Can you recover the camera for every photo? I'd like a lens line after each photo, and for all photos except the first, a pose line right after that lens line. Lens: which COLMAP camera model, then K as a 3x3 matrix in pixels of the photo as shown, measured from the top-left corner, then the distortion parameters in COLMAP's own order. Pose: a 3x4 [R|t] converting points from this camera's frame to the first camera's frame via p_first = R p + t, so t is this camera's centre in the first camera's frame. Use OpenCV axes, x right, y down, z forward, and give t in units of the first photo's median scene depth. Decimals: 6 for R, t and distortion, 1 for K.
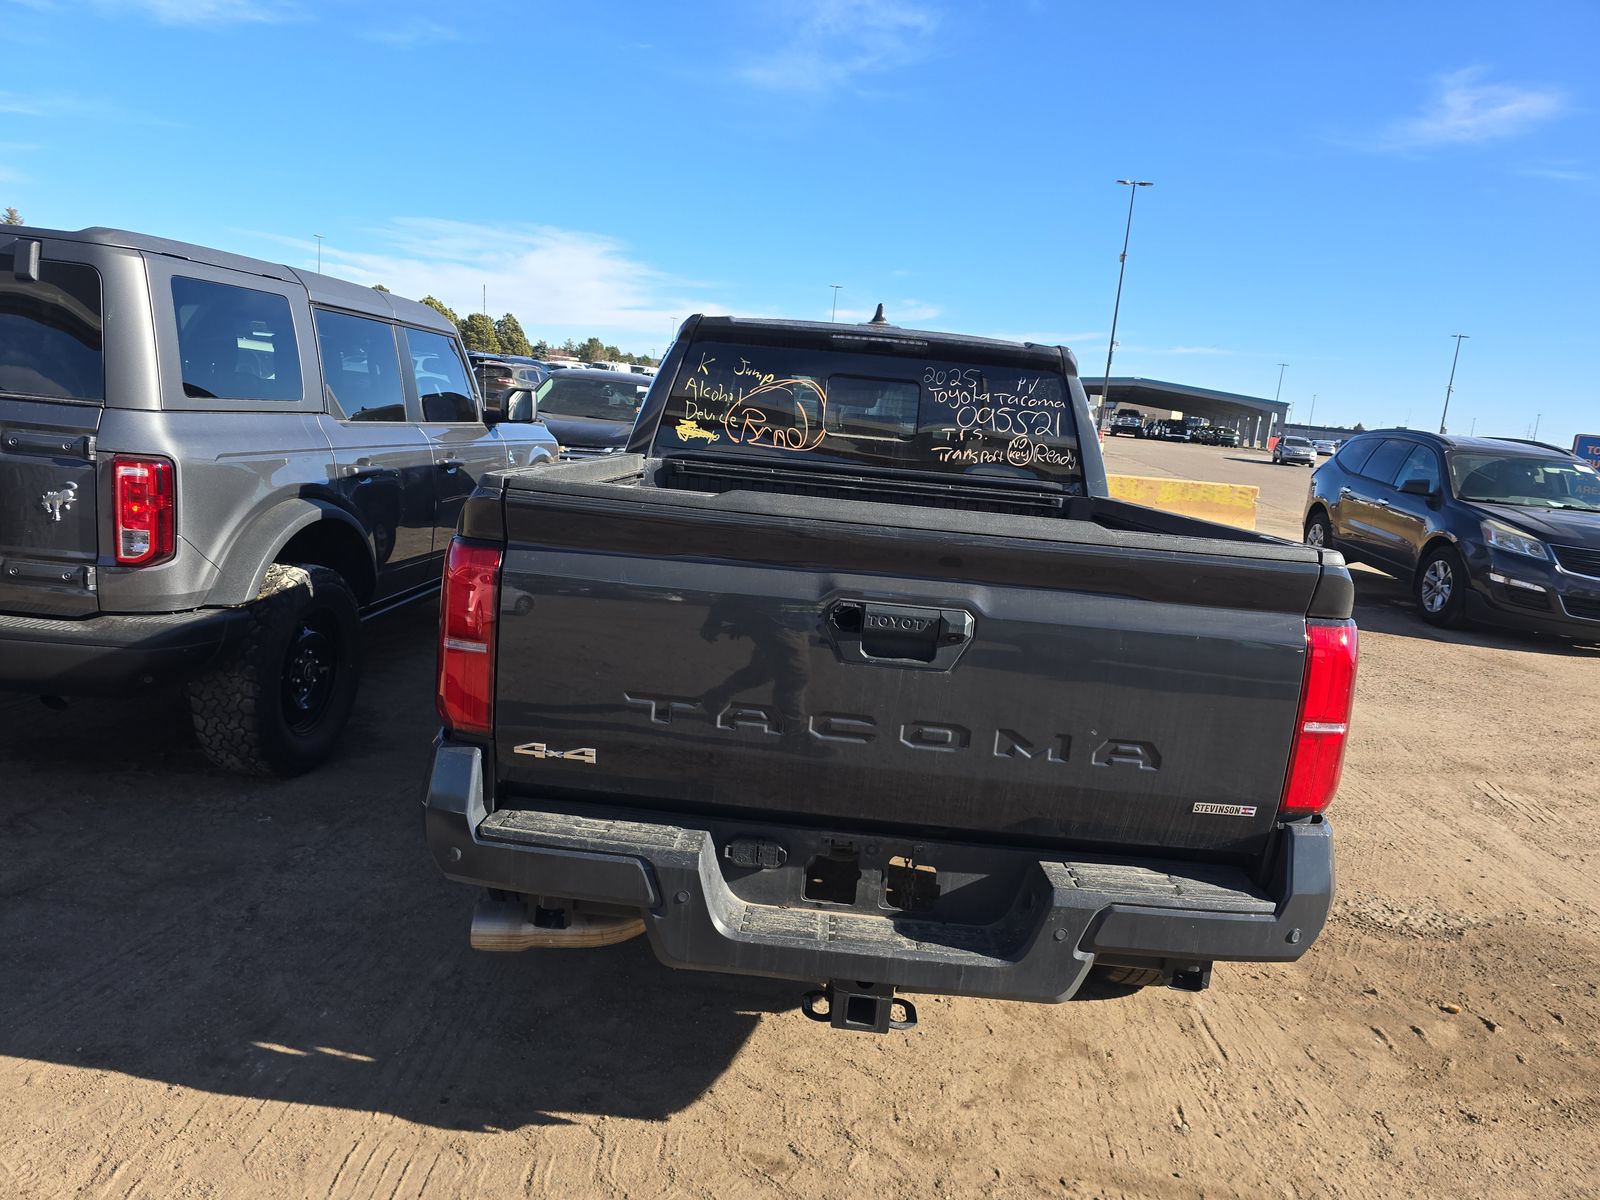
lens RADIAL K [[1077.5, 0, 780.8], [0, 1077.5, 594.1], [0, 0, 1]] dist [0.060259, -0.047410]
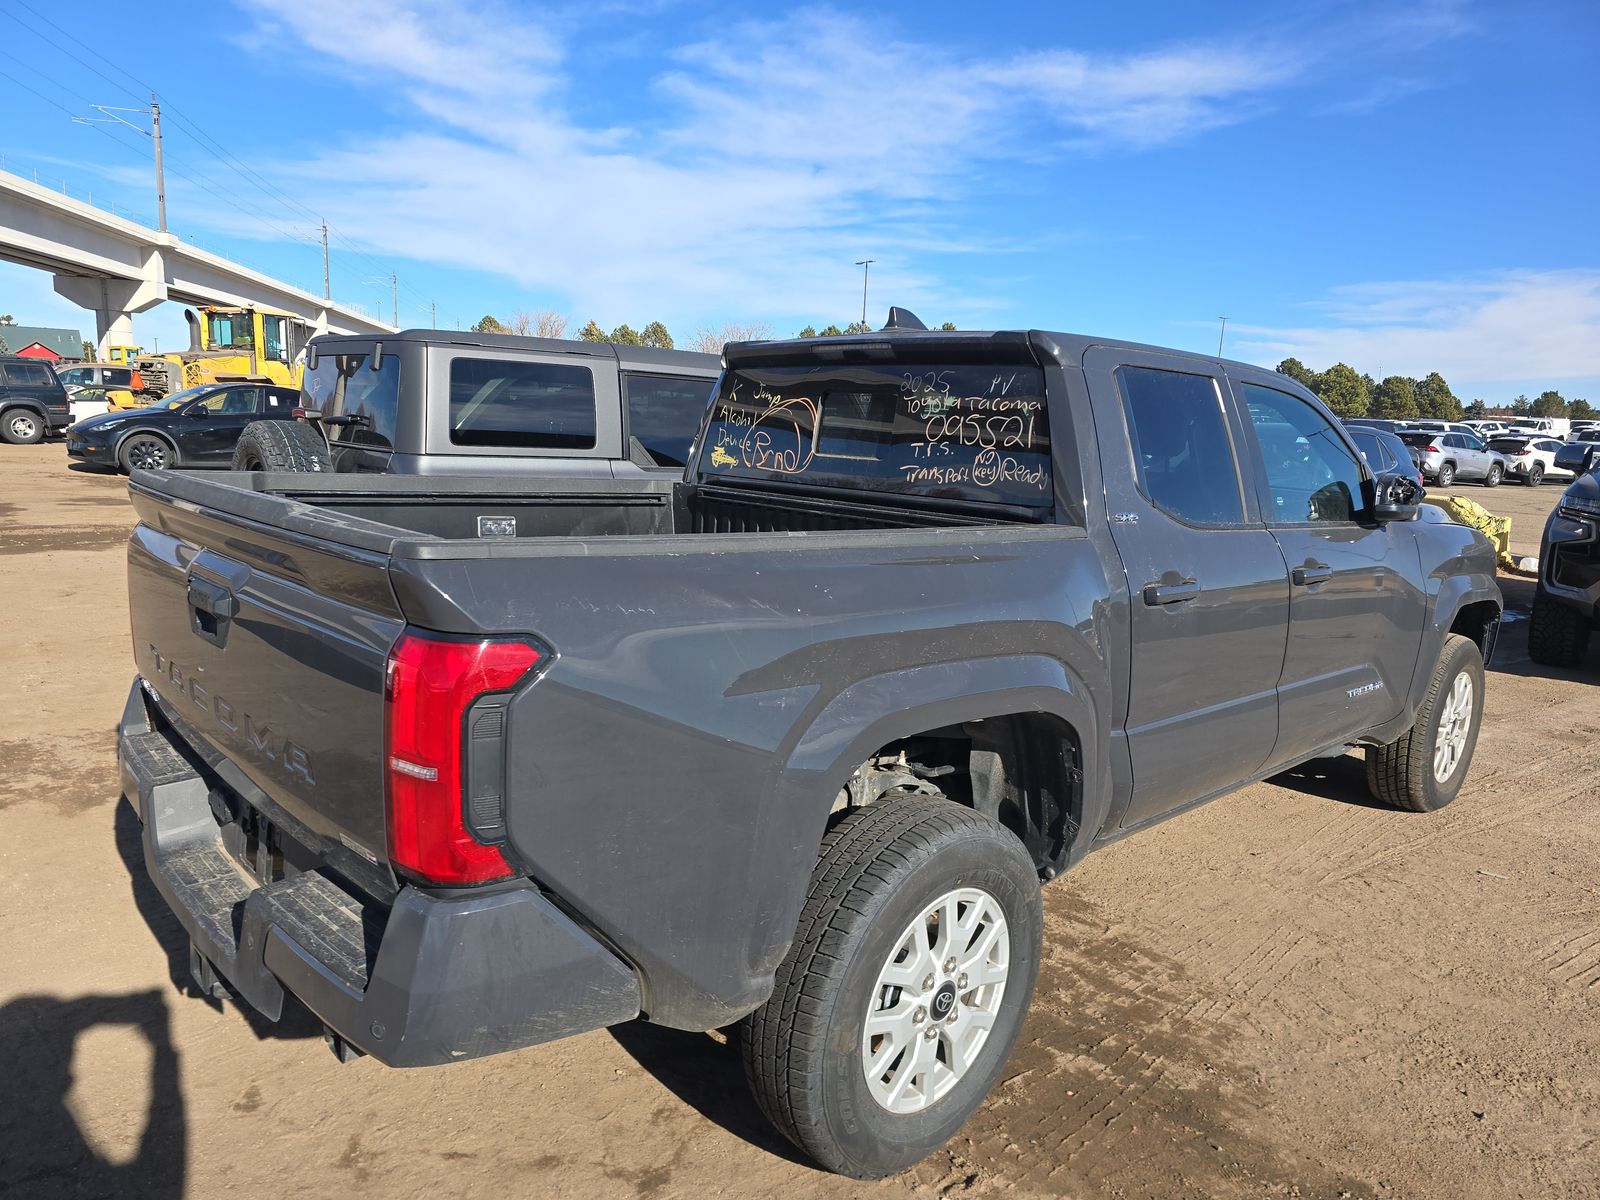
lens RADIAL K [[1077.5, 0, 799.8], [0, 1077.5, 595.2], [0, 0, 1]] dist [0.060259, -0.047410]
pose [[0.710371, 0.052759, -0.701847, 0.684761], [-0.100165, 0.994615, -0.026615, -0.004298], [0.696664, 0.089207, 0.711830, 0.349904]]
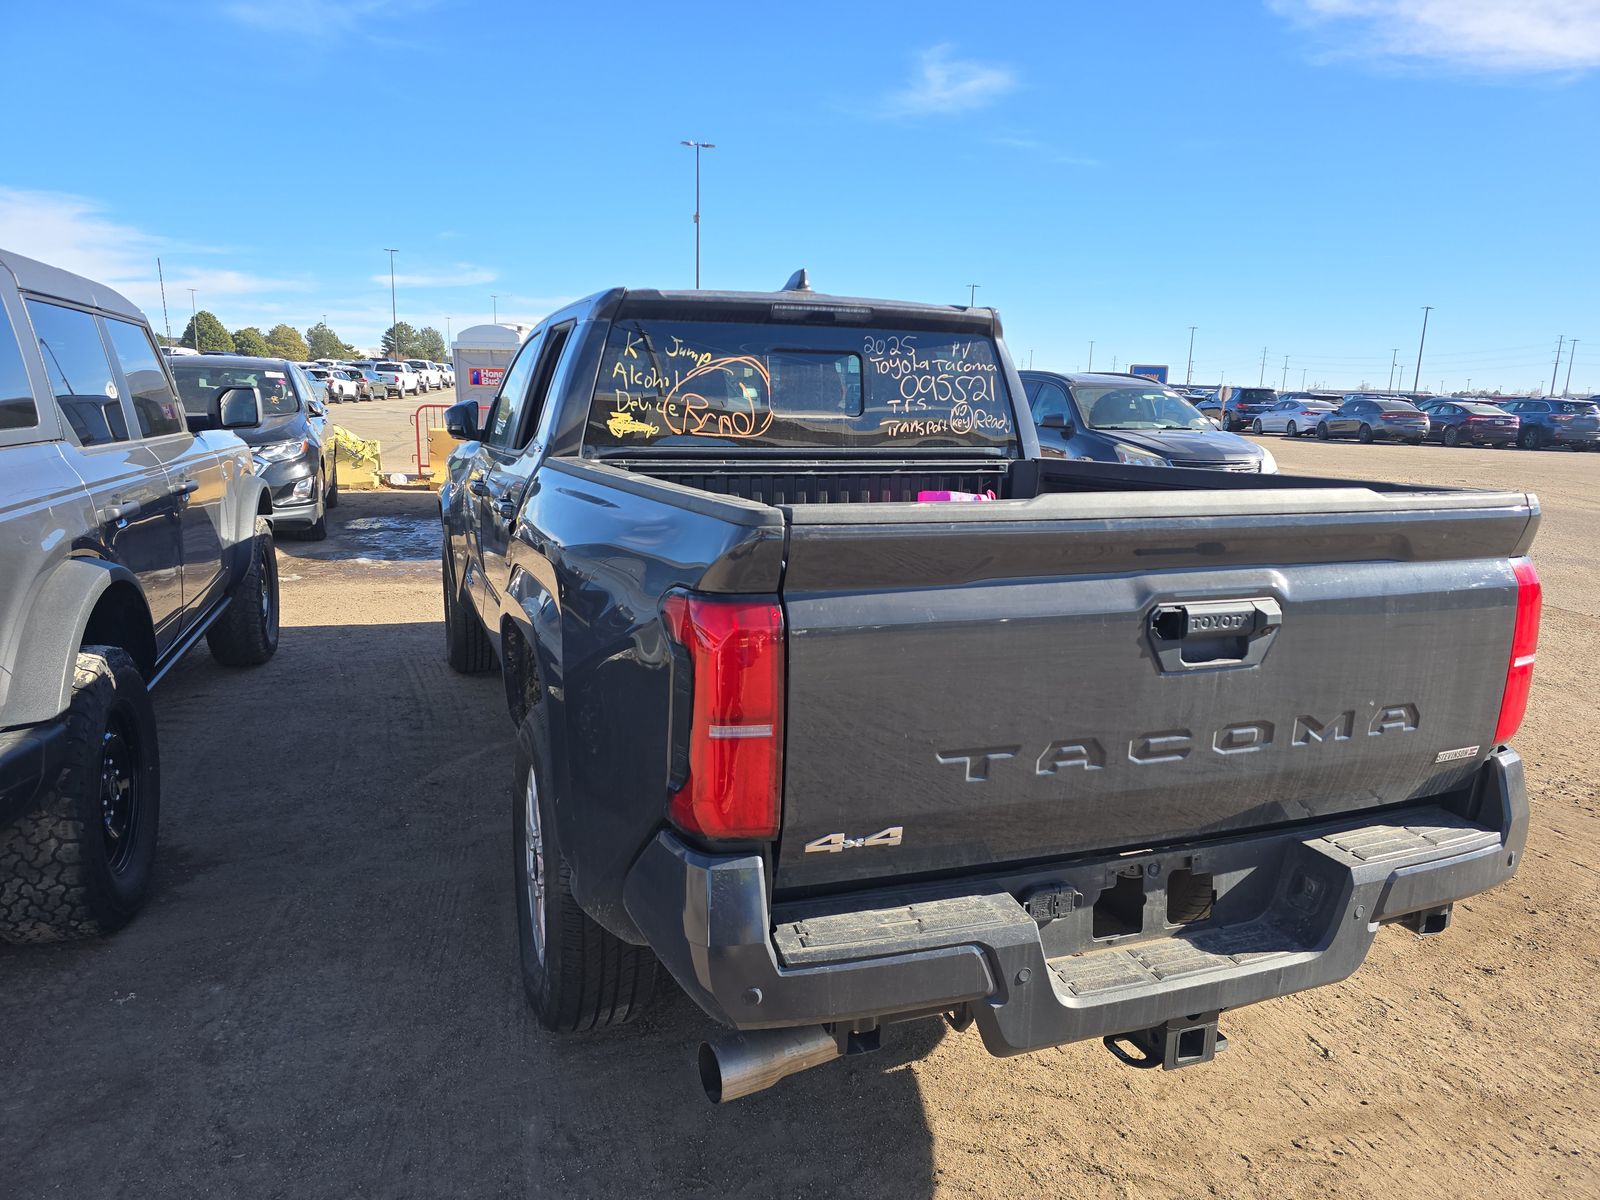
lens RADIAL K [[1077.5, 0, 788.6], [0, 1077.5, 599.5], [0, 0, 1]] dist [0.060259, -0.047410]
pose [[0.922739, -0.139755, 0.359195, -0.293626], [0.126390, 0.990131, 0.060553, -0.049625], [-0.364113, -0.010476, 0.931296, 0.151300]]
